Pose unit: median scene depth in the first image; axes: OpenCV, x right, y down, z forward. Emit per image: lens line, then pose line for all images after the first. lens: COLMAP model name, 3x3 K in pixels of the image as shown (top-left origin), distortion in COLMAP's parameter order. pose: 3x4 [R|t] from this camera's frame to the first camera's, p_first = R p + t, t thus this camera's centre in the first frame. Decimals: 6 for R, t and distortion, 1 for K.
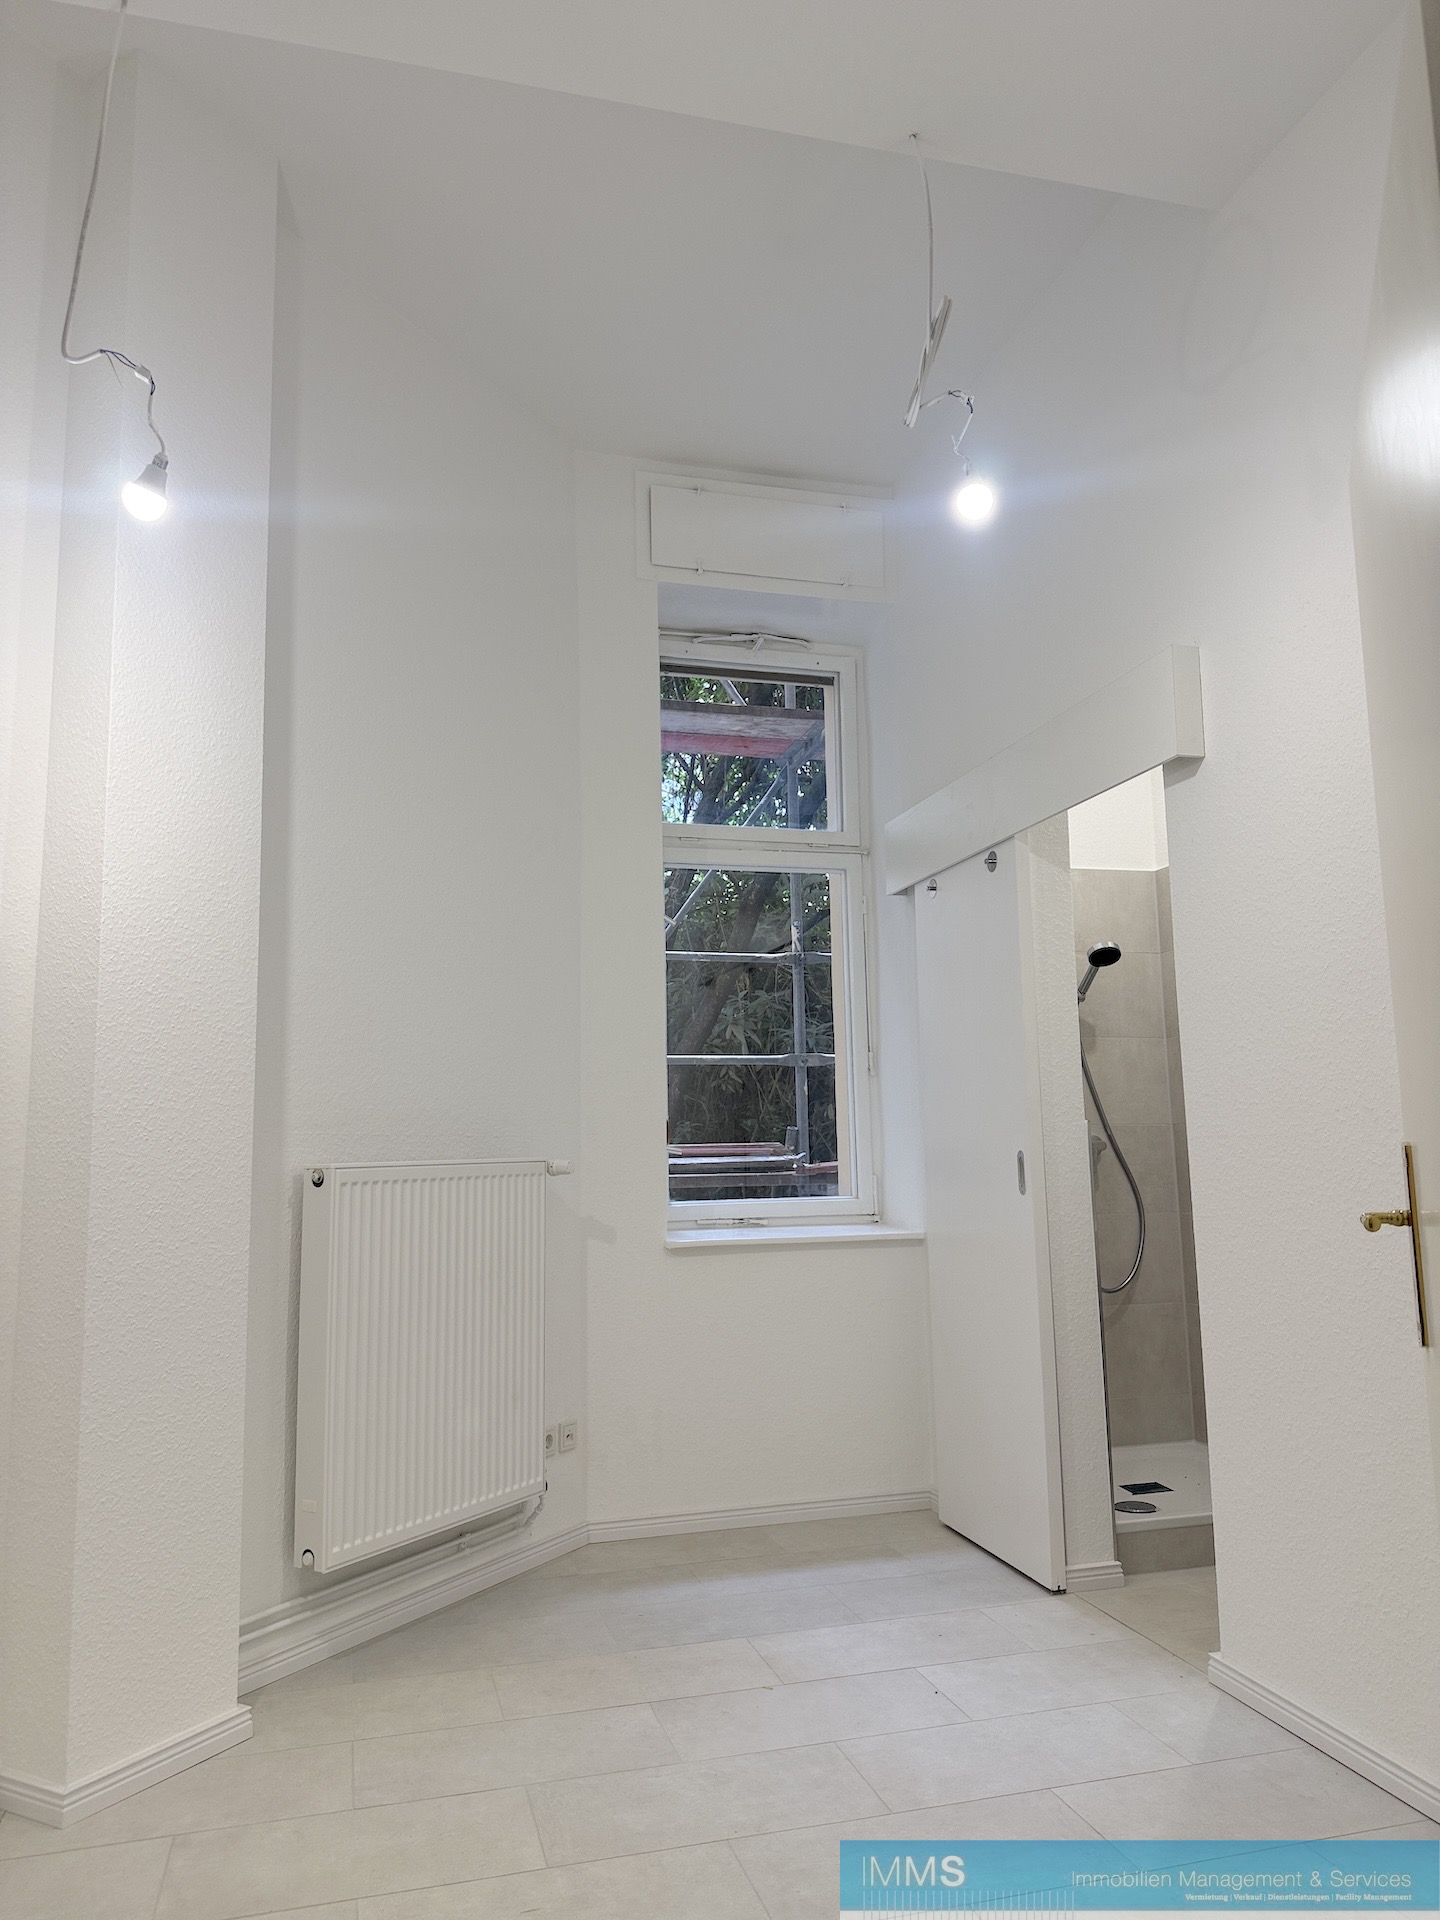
lens RADIAL K [[1341.2, 0, 721.7], [0, 1341.2, 955.0], [0, 0, 1]] dist [0.025866, -0.039939]
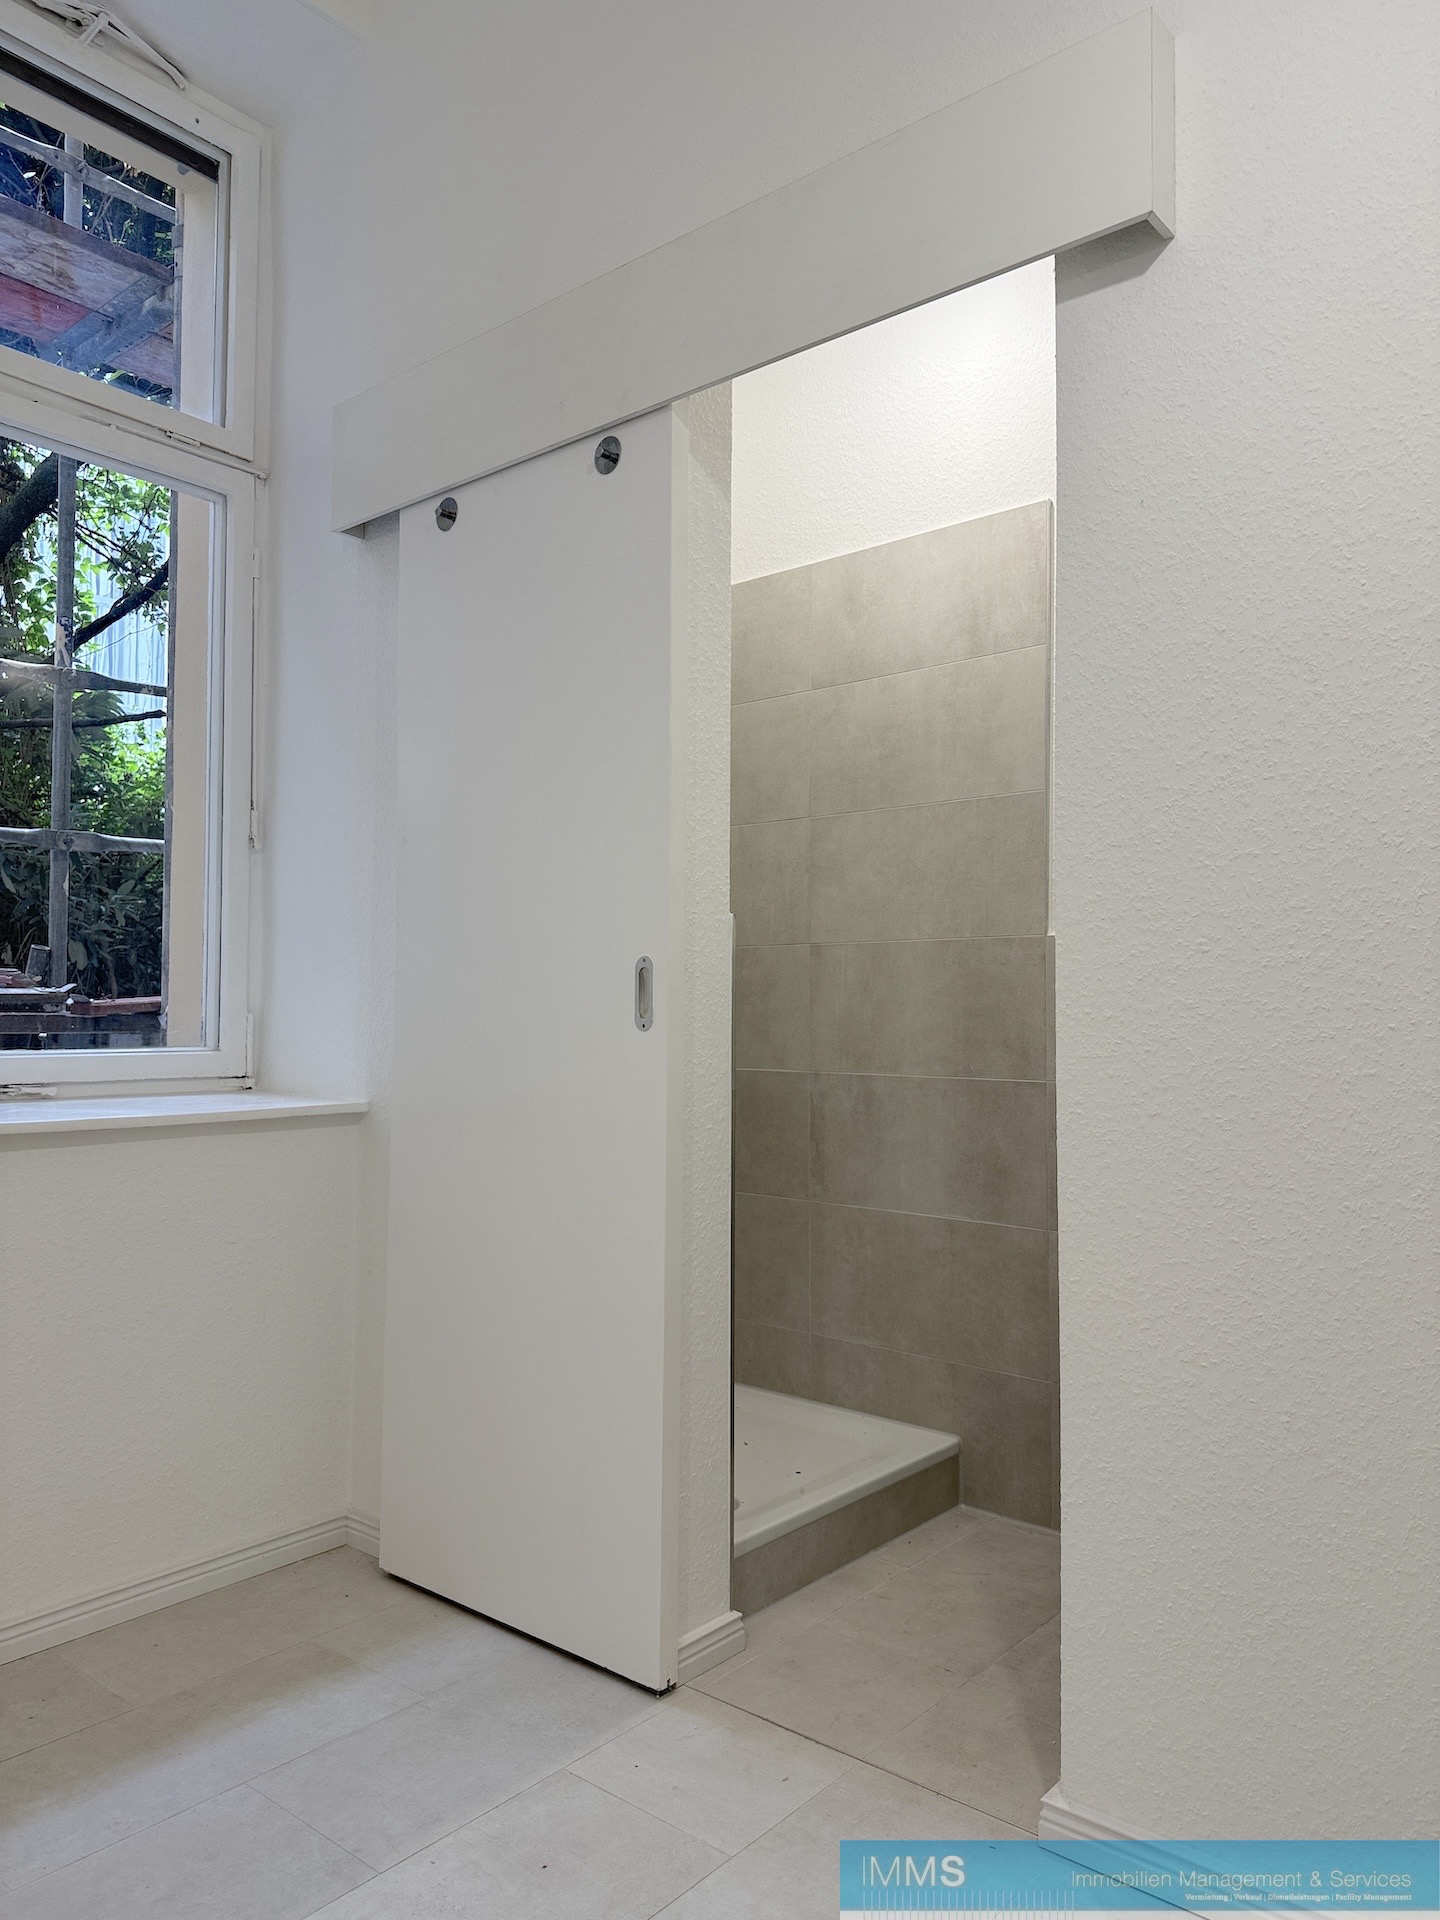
lens RADIAL K [[1341.2, 0, 708.7], [0, 1341.2, 966.0], [0, 0, 1]] dist [0.025866, -0.039939]
pose [[0.821989, 0.040071, 0.568091, -0.064189], [-0.096985, 0.992800, 0.070302, 0.083244], [-0.561184, -0.112884, 0.819957, 0.401790]]
